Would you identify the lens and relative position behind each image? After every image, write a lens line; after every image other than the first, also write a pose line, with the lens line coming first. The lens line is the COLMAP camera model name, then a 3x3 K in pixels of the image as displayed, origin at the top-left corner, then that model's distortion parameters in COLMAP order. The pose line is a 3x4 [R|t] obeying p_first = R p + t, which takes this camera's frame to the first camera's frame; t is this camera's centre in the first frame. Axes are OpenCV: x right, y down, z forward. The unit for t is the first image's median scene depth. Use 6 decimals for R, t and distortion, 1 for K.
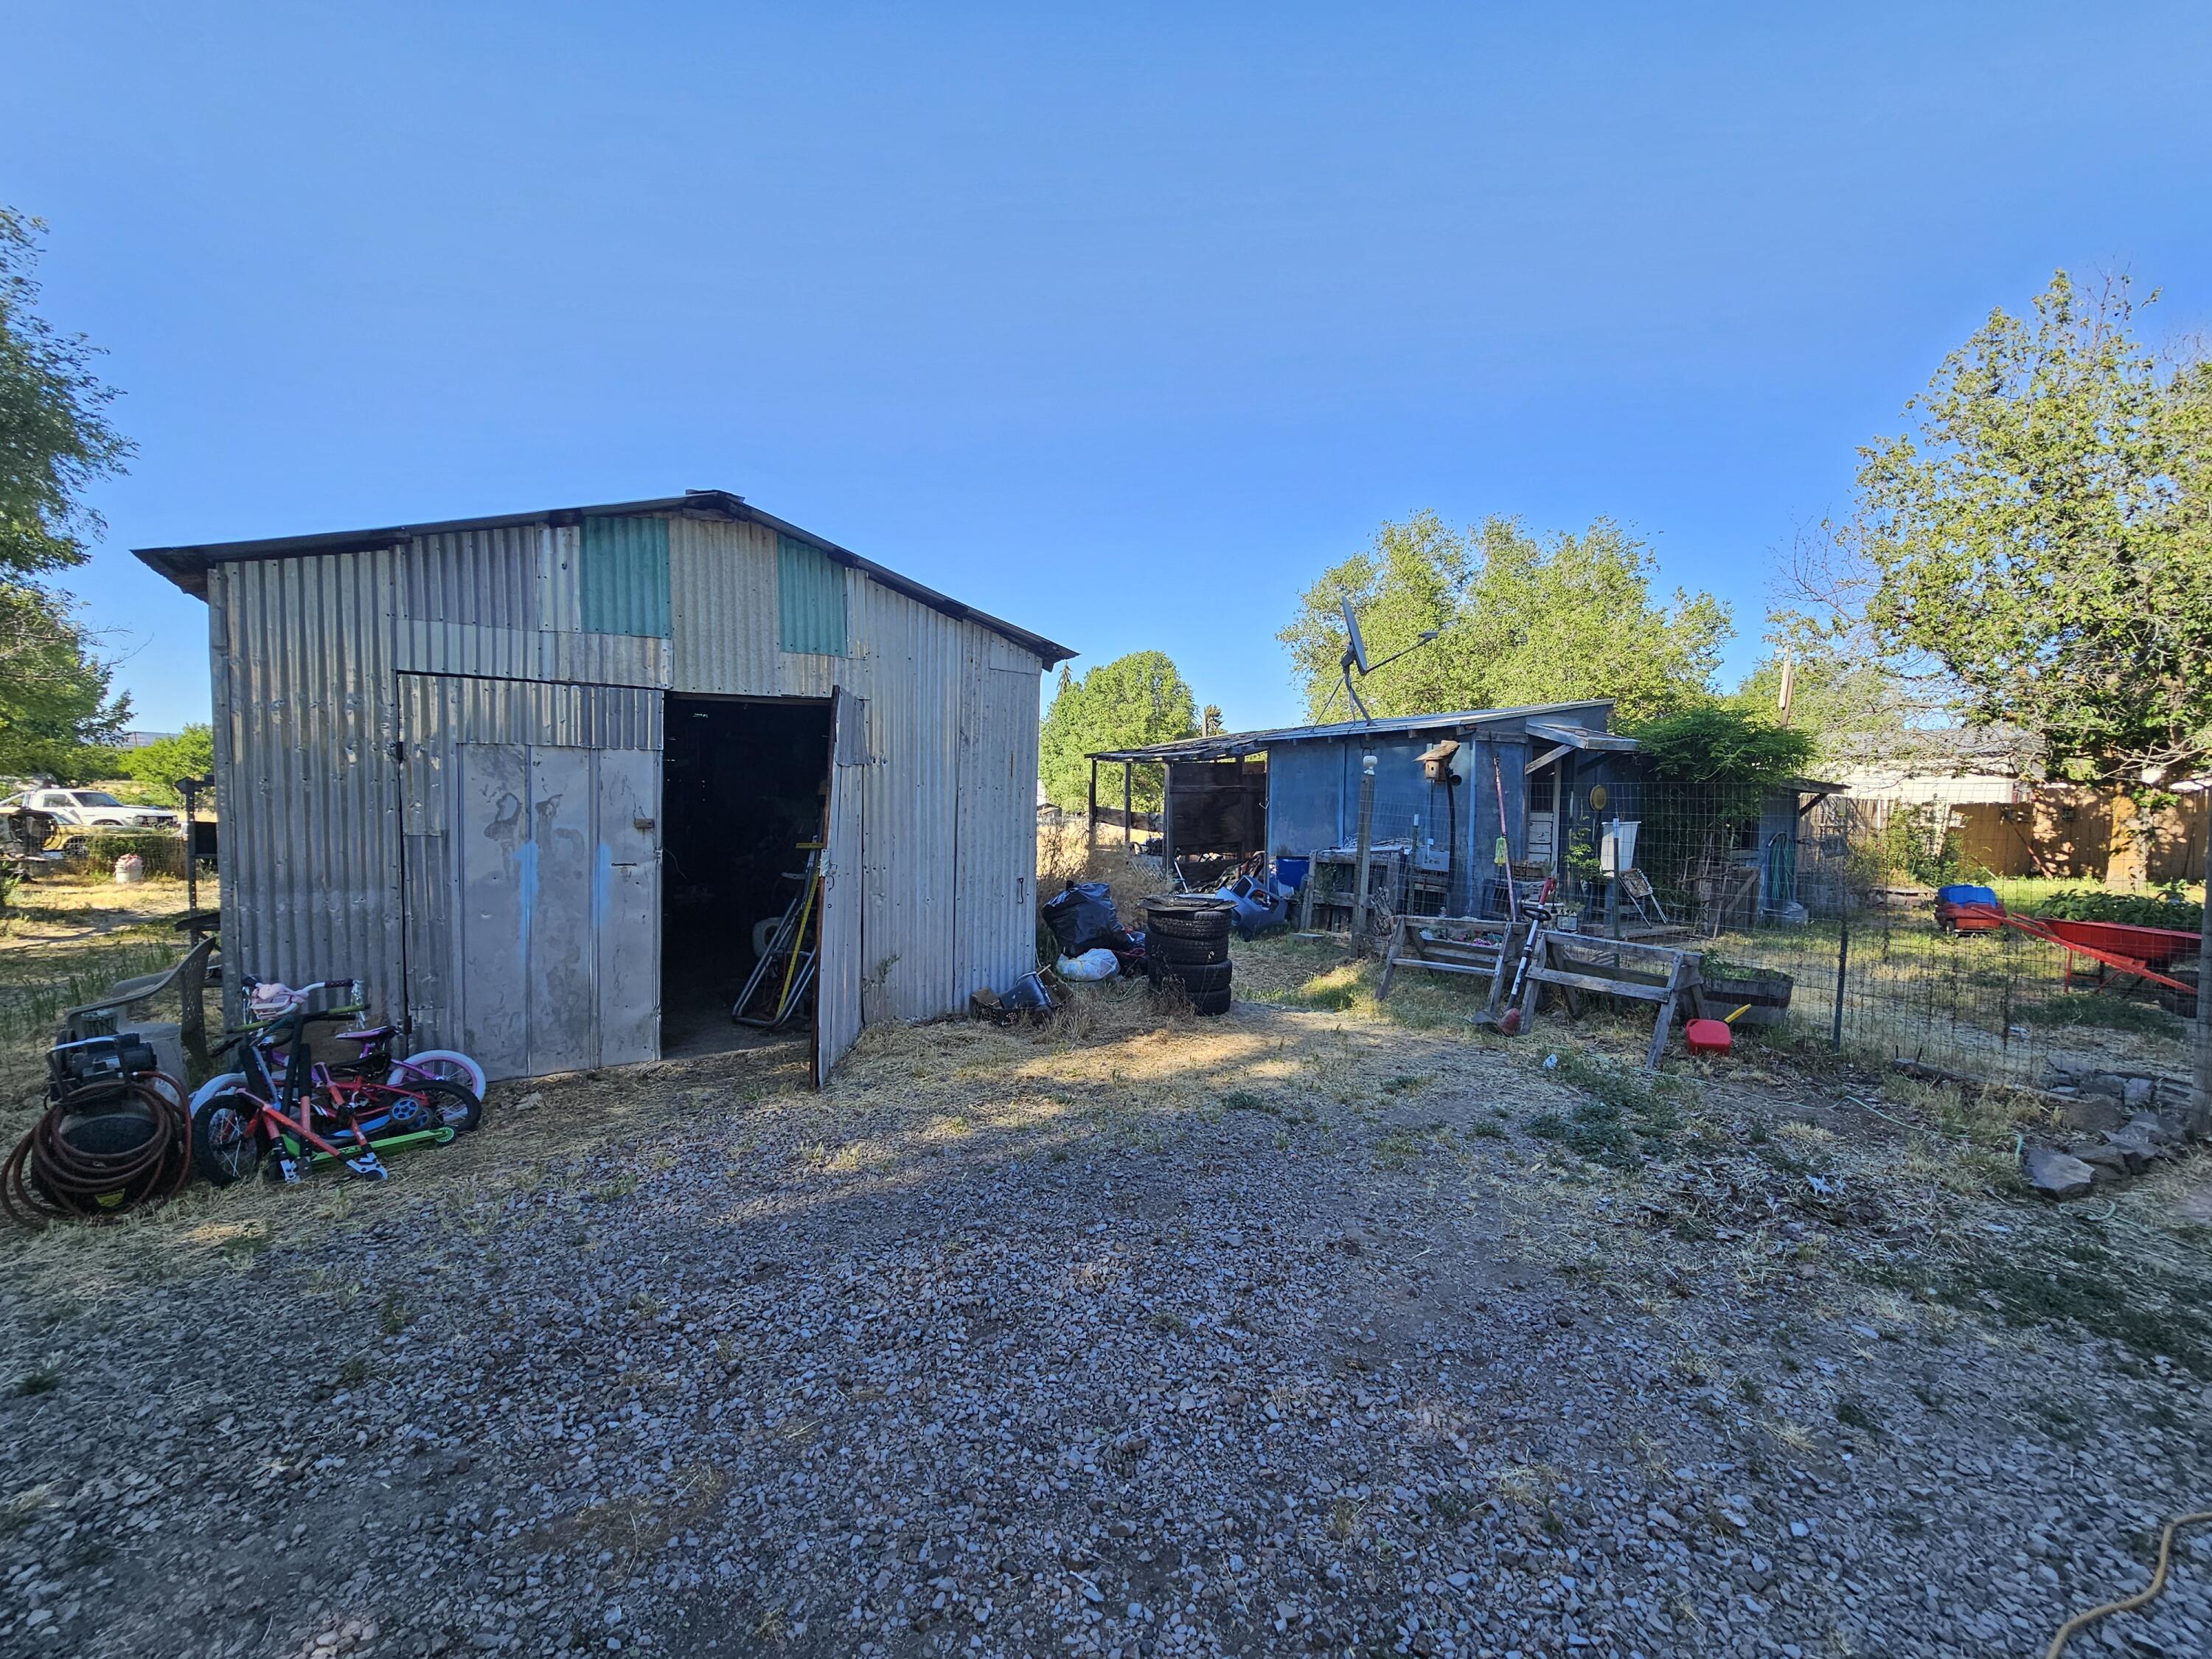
lens RADIAL K [[917.4, 0, 1112.0], [0, 917.4, 843.1], [0, 0, 1]] dist [0.001221, 0.000265]
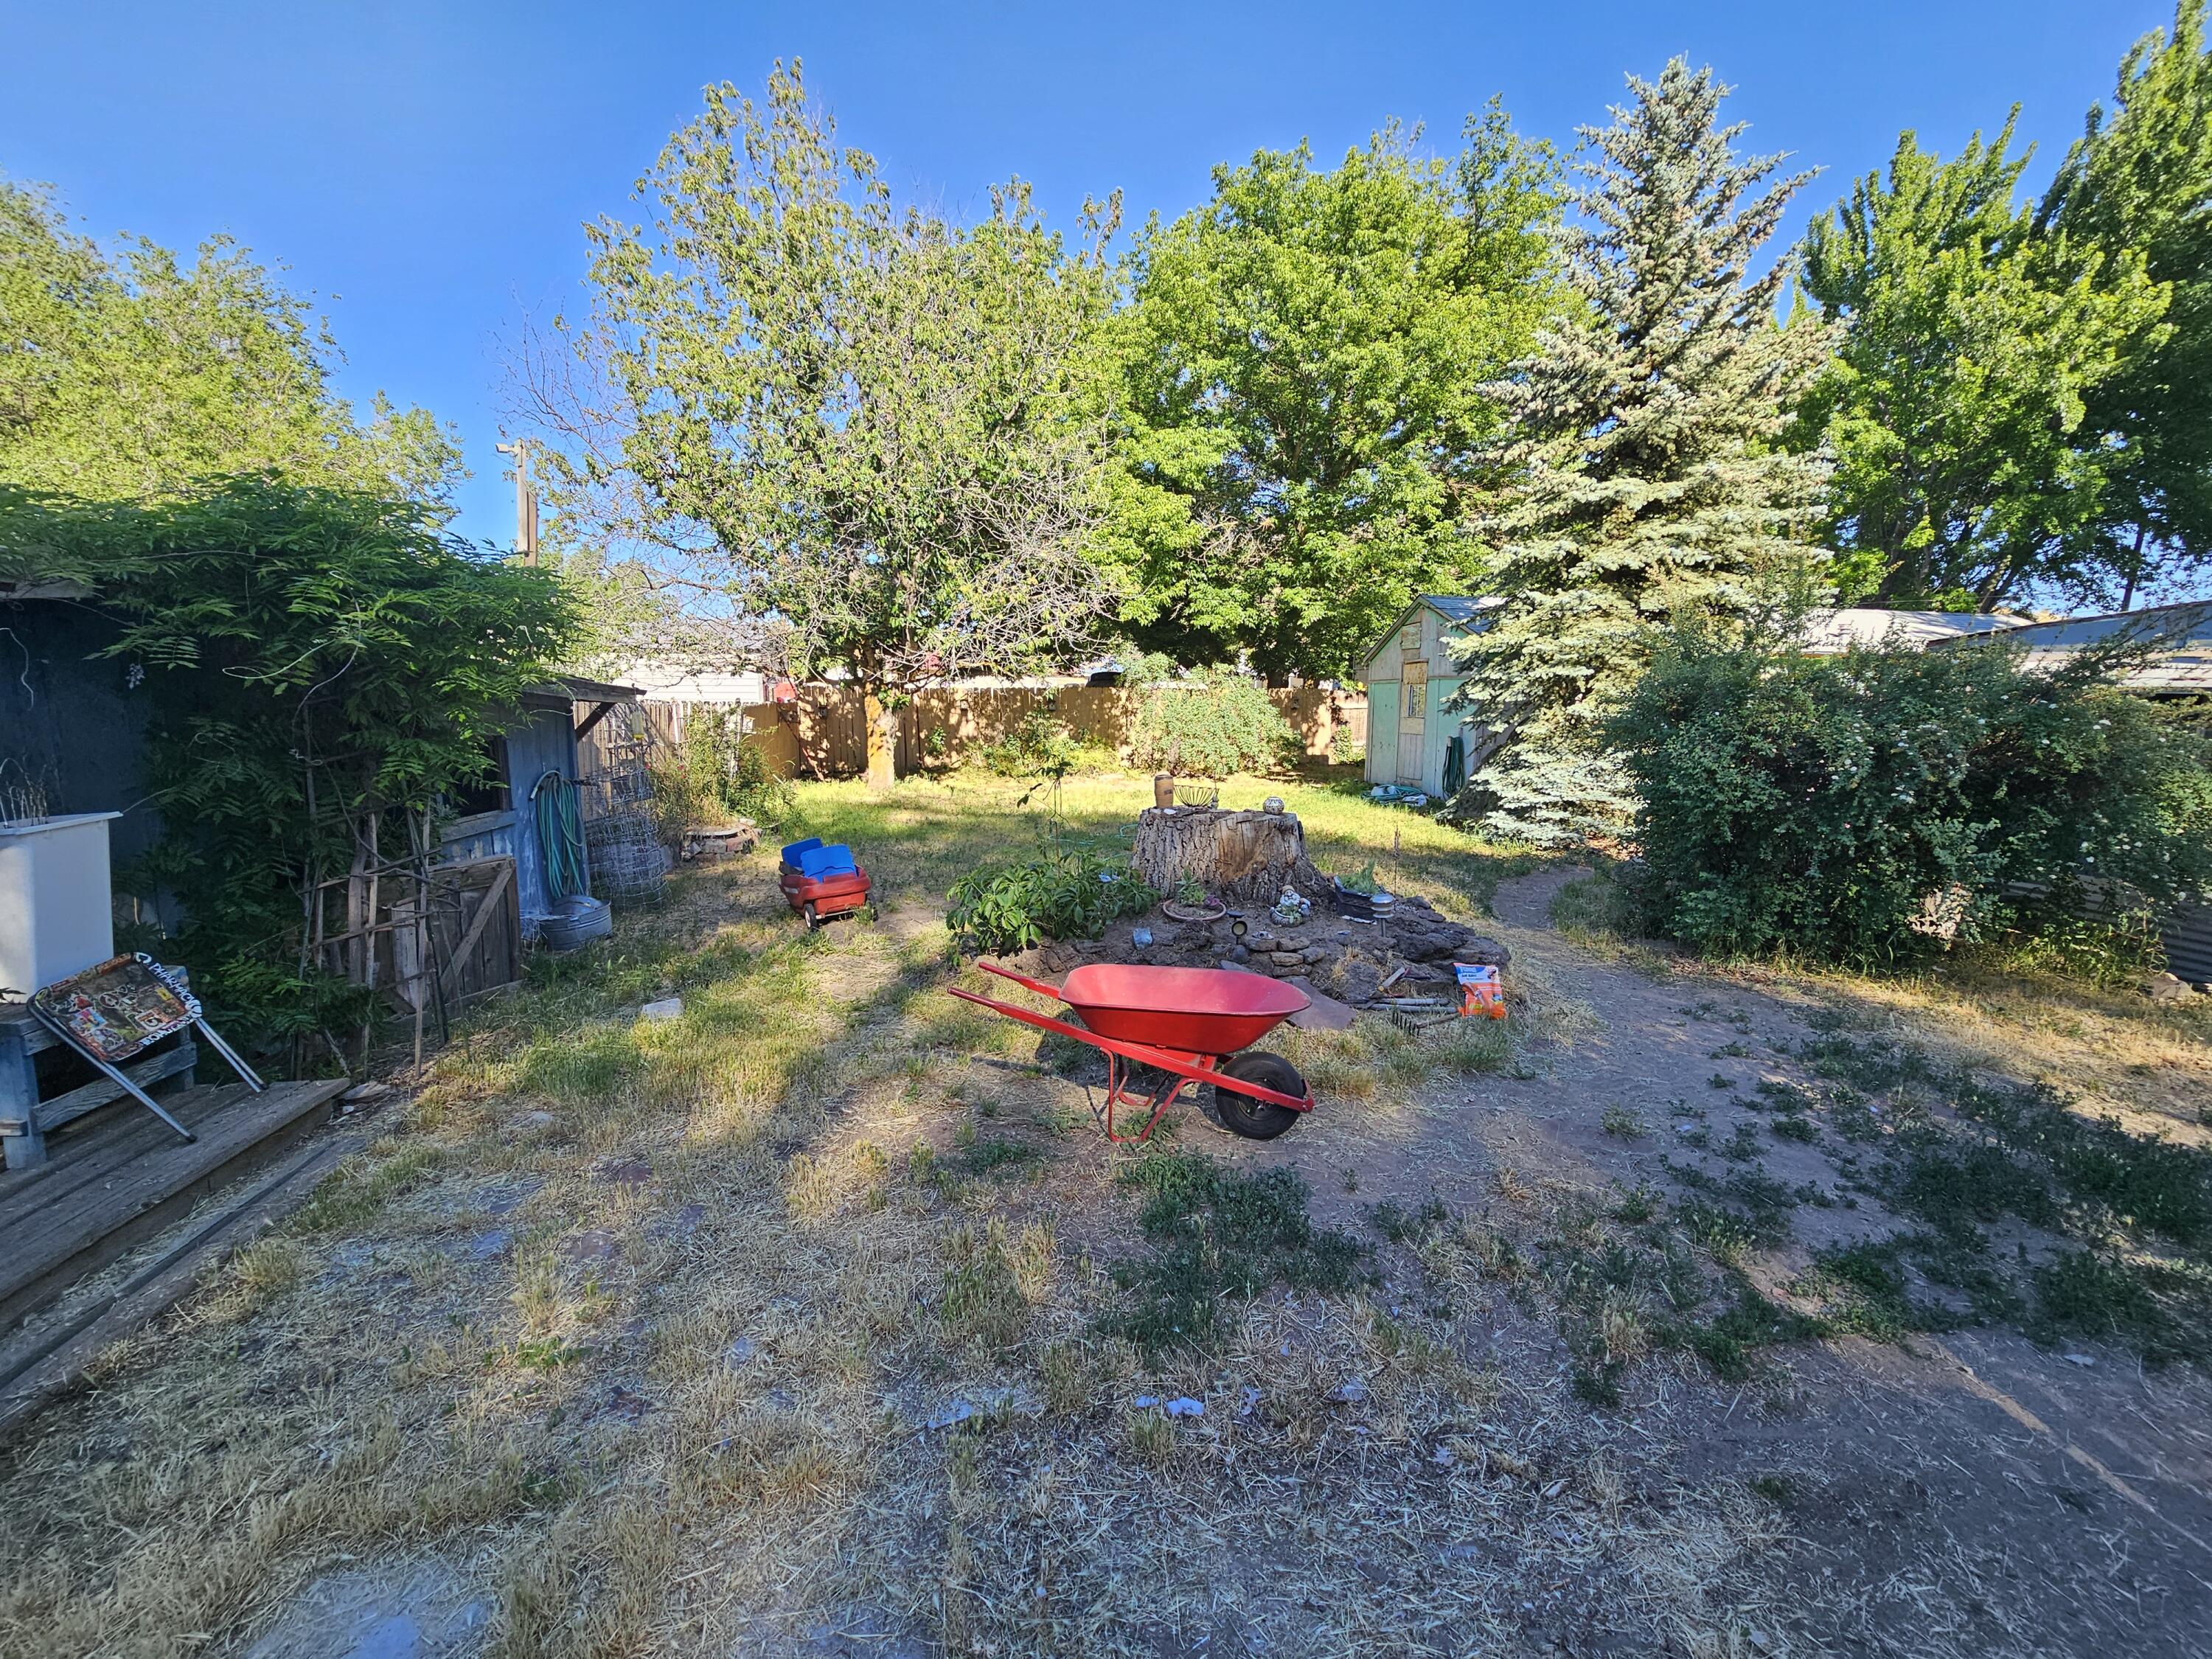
lens RADIAL K [[917.4, 0, 1112.0], [0, 917.4, 843.1], [0, 0, 1]] dist [0.001221, 0.000265]
pose [[0.401472, -0.154162, 0.902804, 0.294930], [0.047270, 0.987906, 0.147674, -0.030708], [-0.914651, -0.016612, 0.403903, 0.381501]]
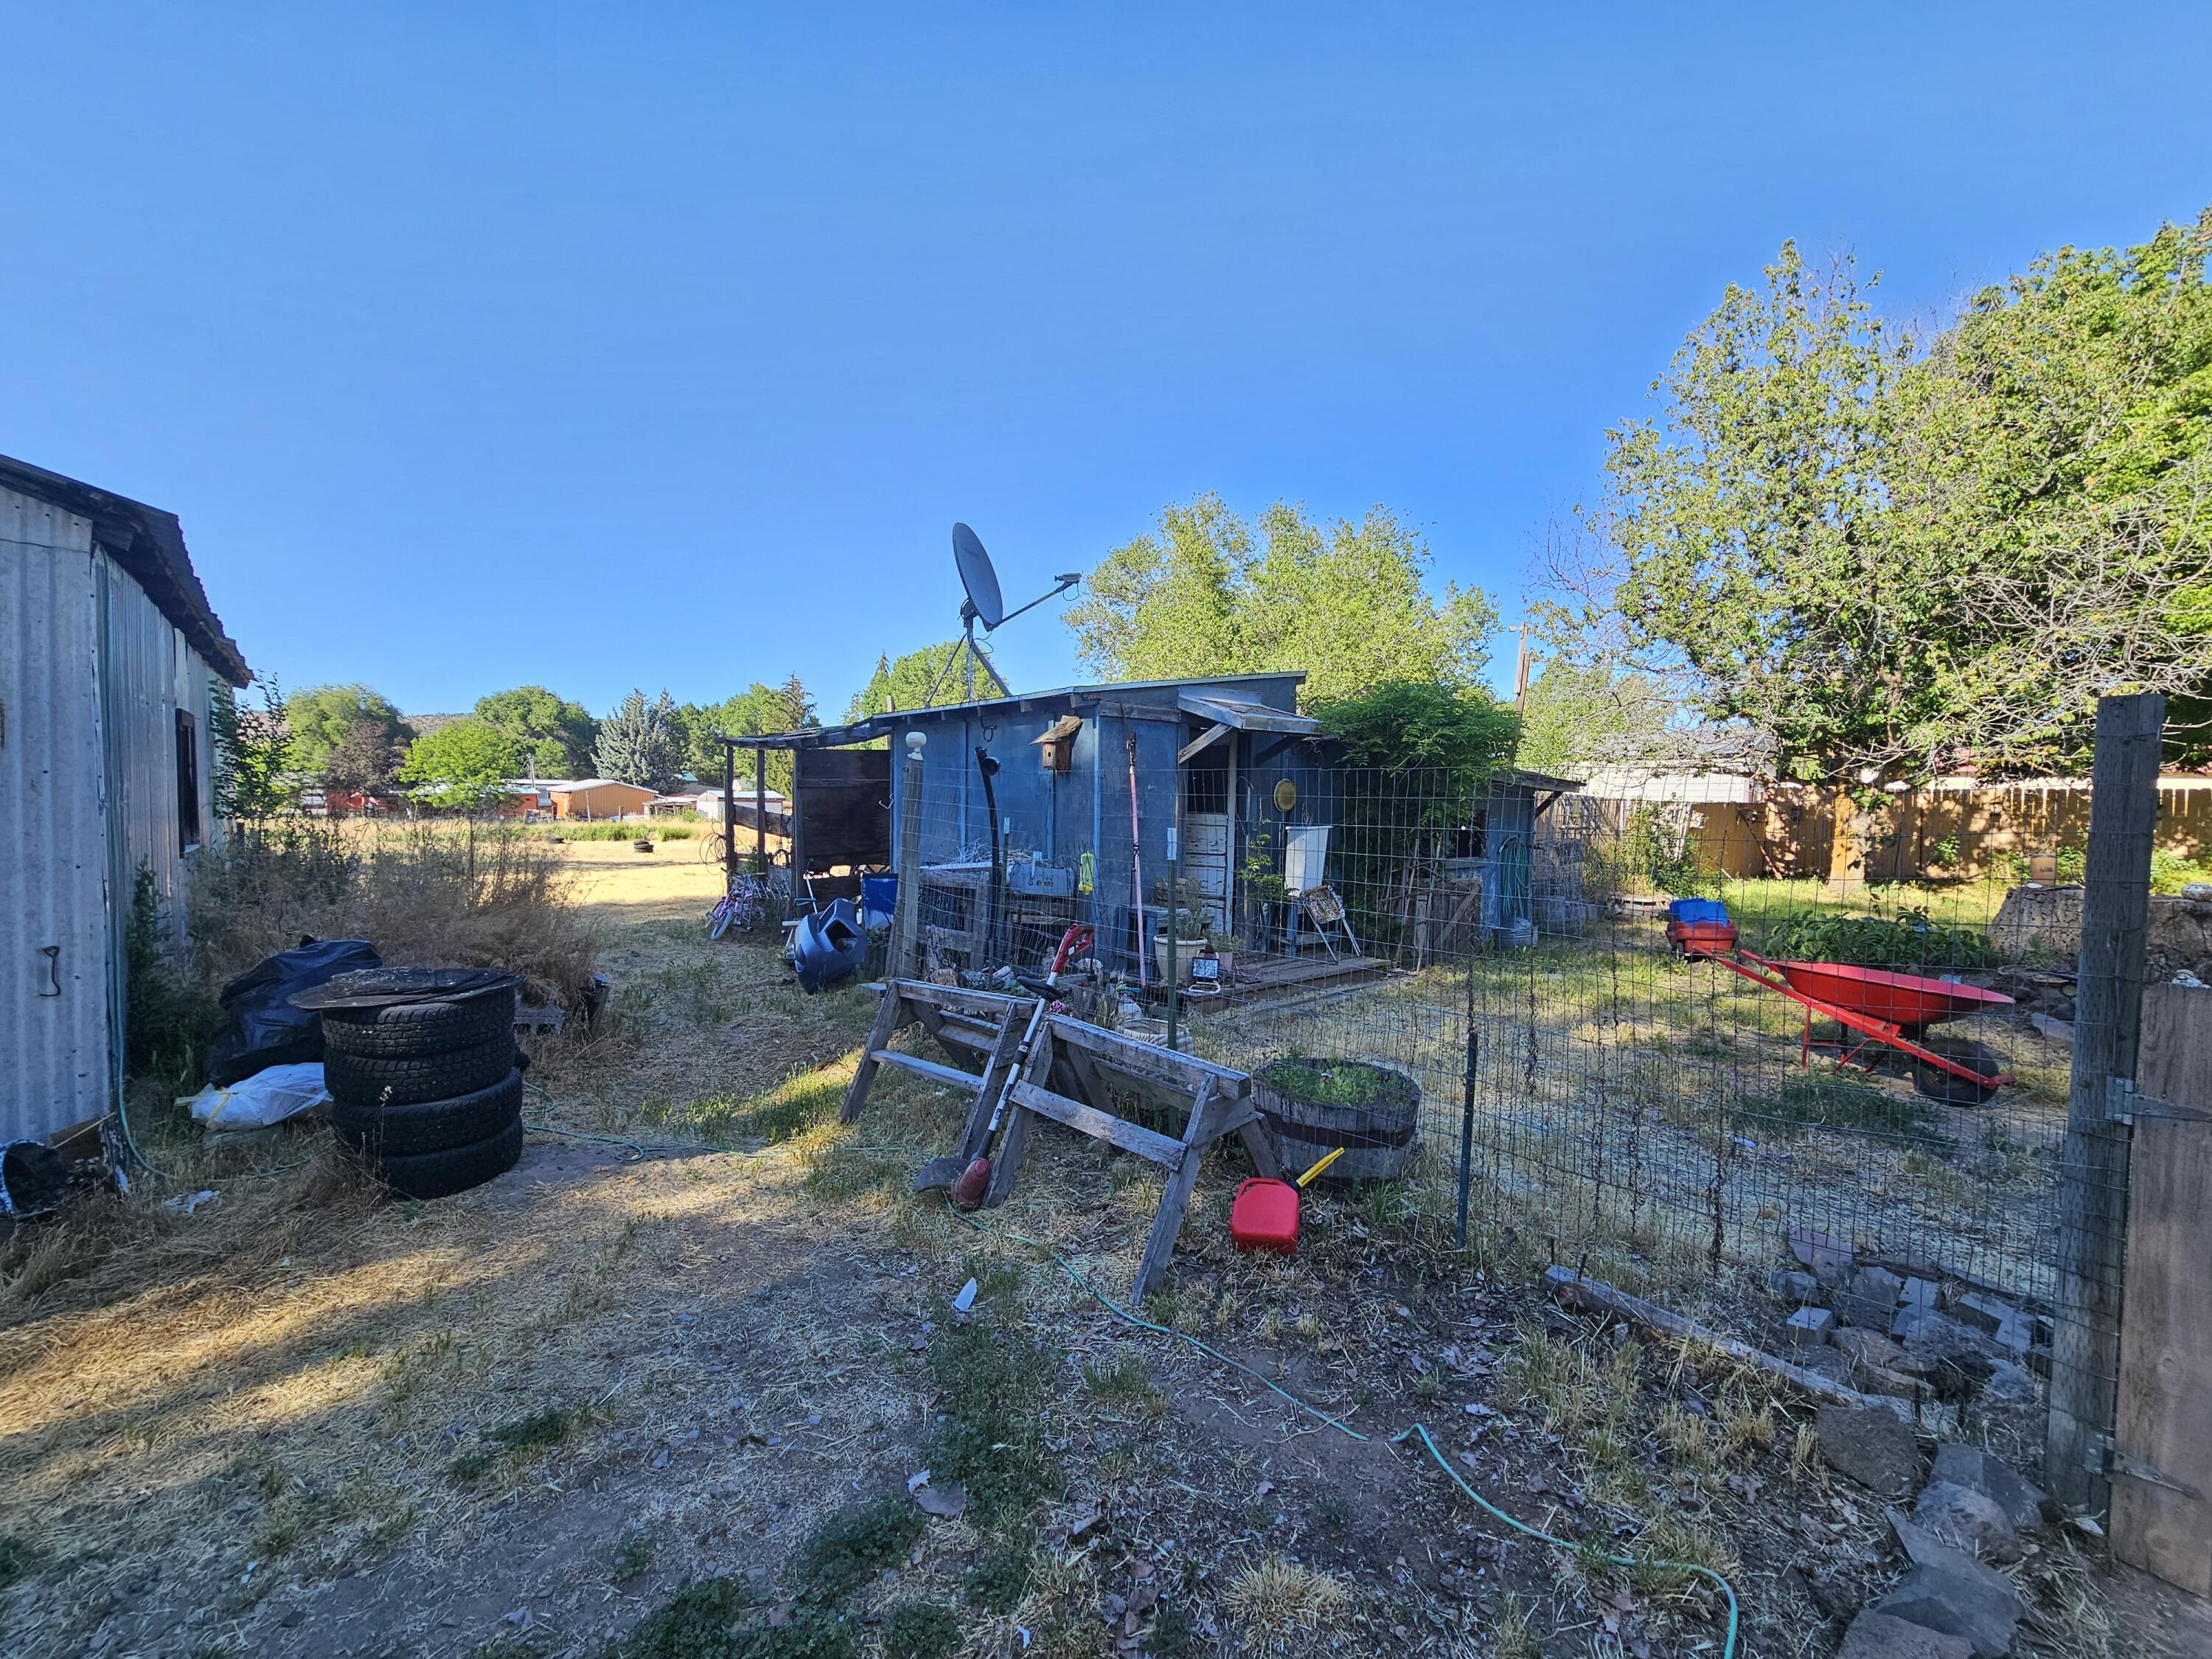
lens RADIAL K [[914.7, 0, 1109.2], [0, 914.7, 854.0], [0, 0, 1]] dist [-0.002264, -0.000248]
pose [[0.986595, -0.008218, 0.162980, 0.183112], [0.005988, 0.999882, 0.014173, -0.008131], [-0.163077, -0.013007, 0.986528, 0.182447]]
